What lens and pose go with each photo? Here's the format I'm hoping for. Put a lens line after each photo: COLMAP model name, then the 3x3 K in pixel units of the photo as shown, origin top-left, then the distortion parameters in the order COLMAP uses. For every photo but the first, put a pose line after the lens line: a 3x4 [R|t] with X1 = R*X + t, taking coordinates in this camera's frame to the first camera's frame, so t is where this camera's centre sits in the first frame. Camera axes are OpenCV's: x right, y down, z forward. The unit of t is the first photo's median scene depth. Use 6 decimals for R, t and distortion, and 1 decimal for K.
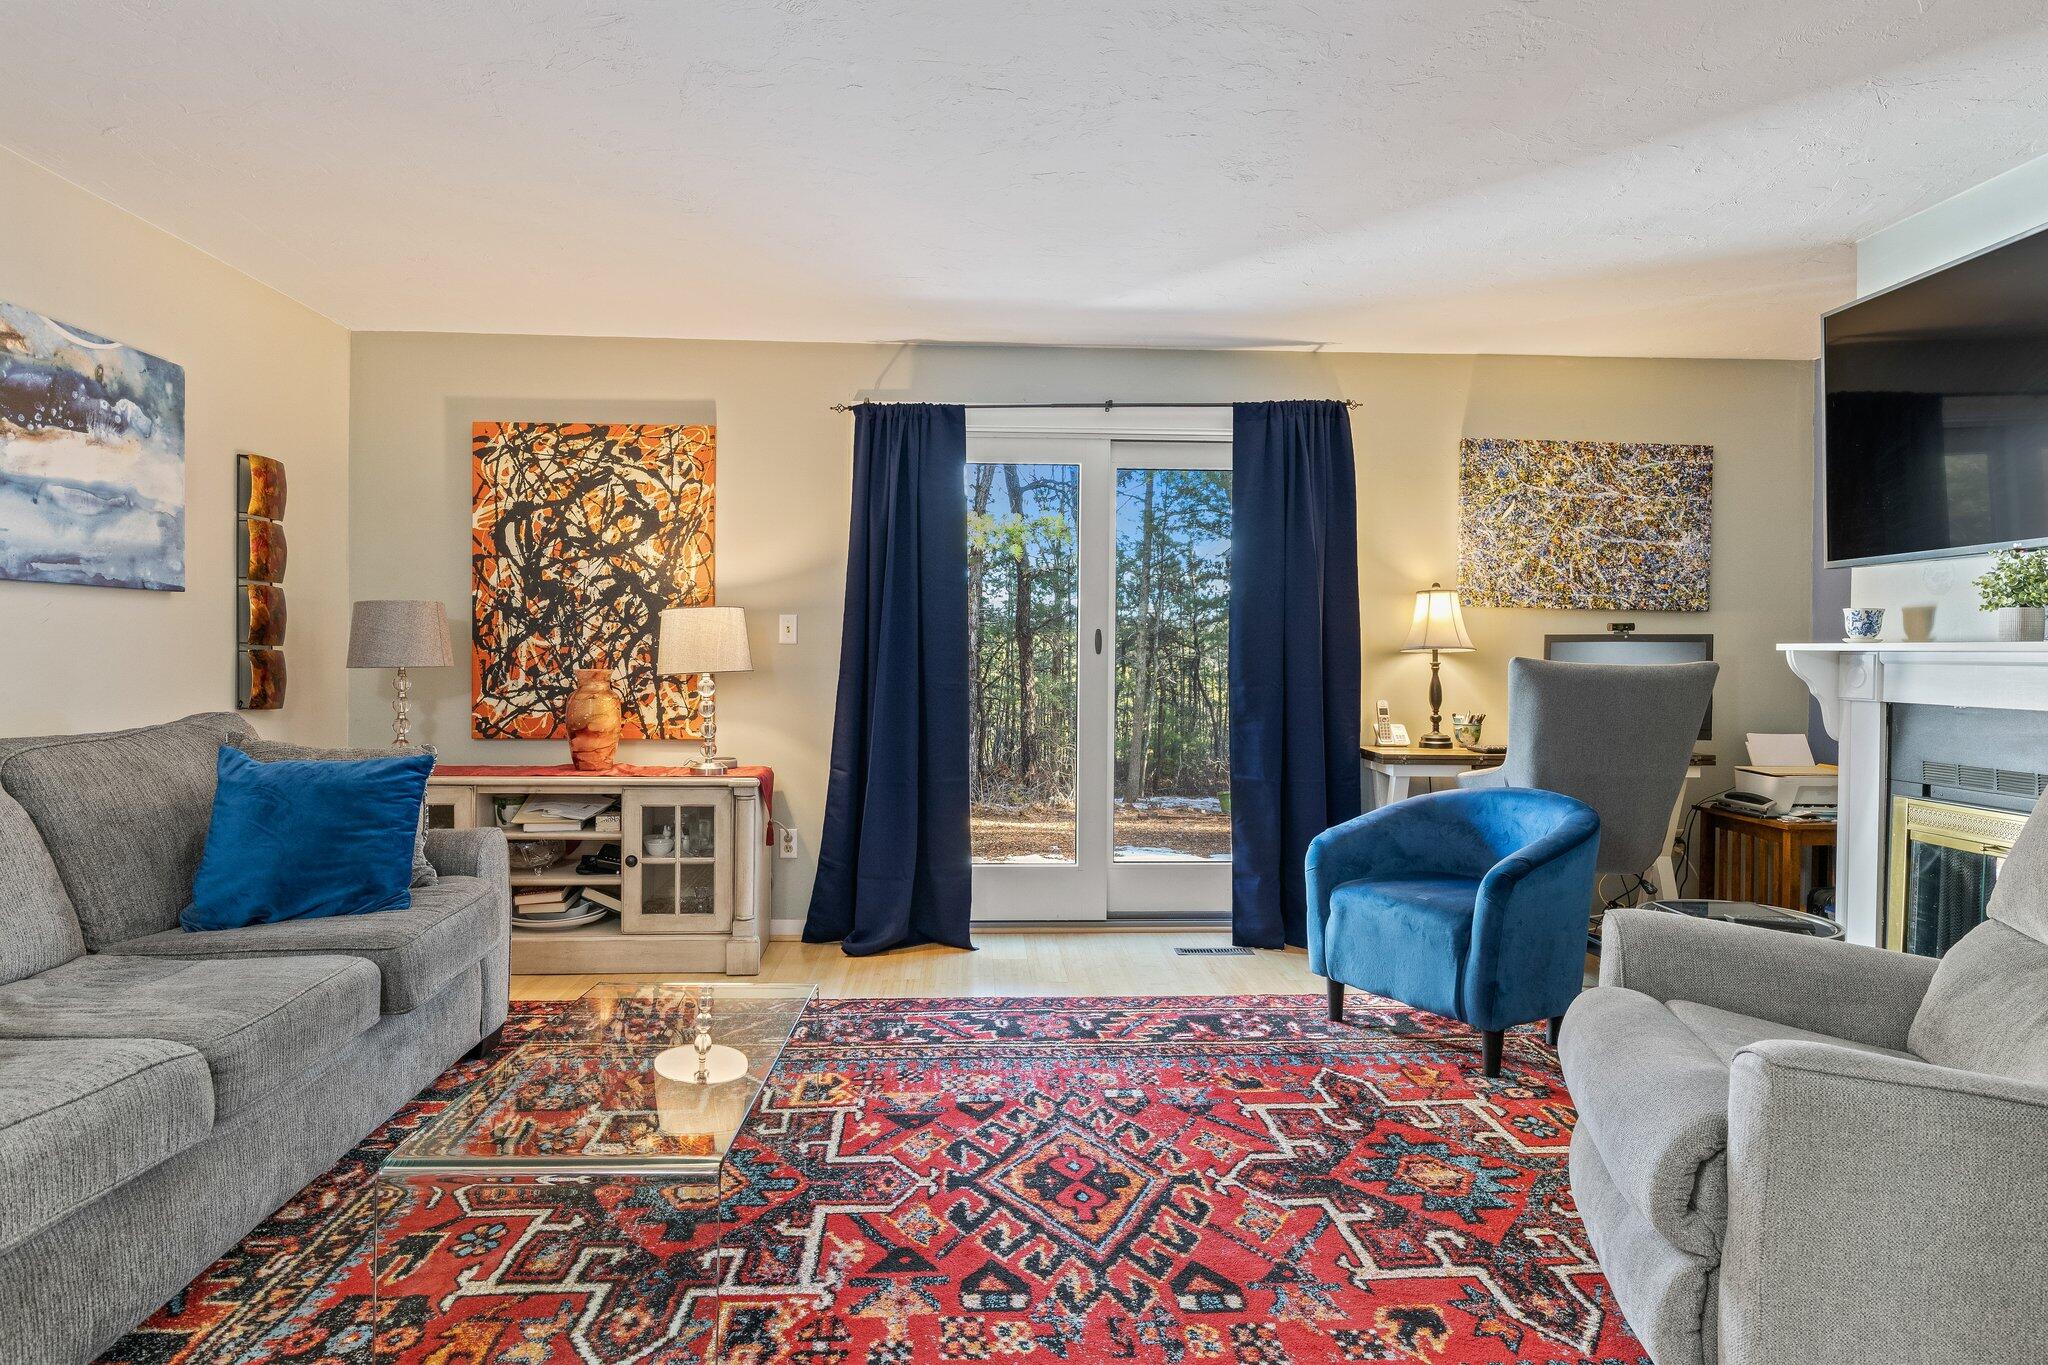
lens RADIAL K [[1166.0, 0, 1023.3], [0, 1166.0, 671.3], [0, 0, 1]] dist [0.006713, -0.001439]
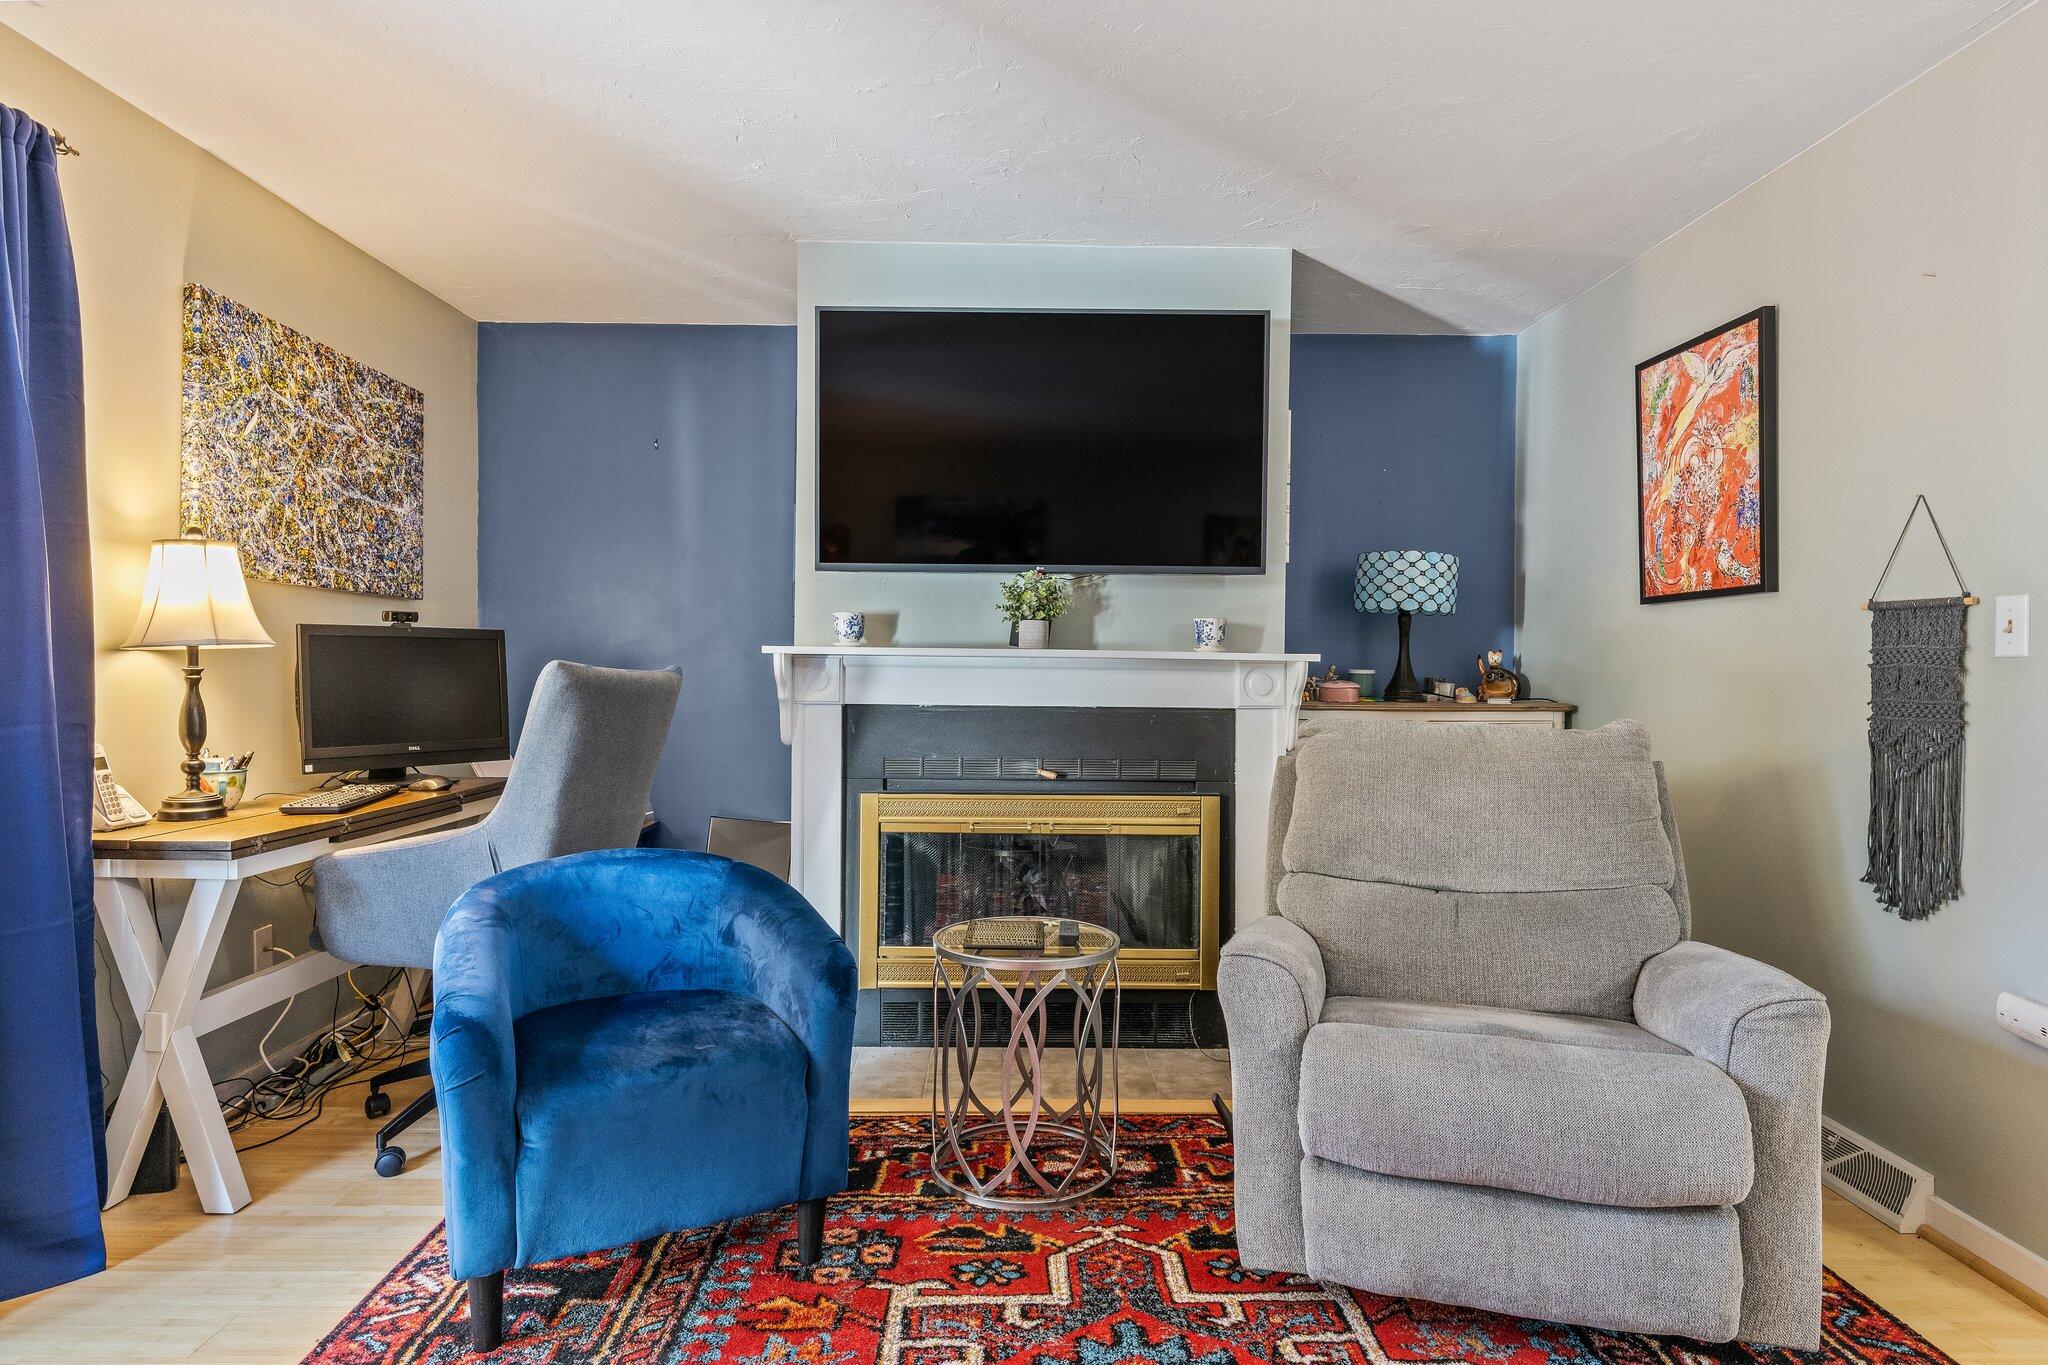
lens RADIAL K [[1142.8, 0, 1022.1], [0, 1142.8, 681.6], [0, 0, 1]] dist [0.001977, -0.000068]
pose [[0.035240, -0.024785, 0.999071, -0.184984], [0.006084, 0.999679, 0.024586, -0.012122], [-0.999360, 0.005212, 0.035380, 0.567761]]
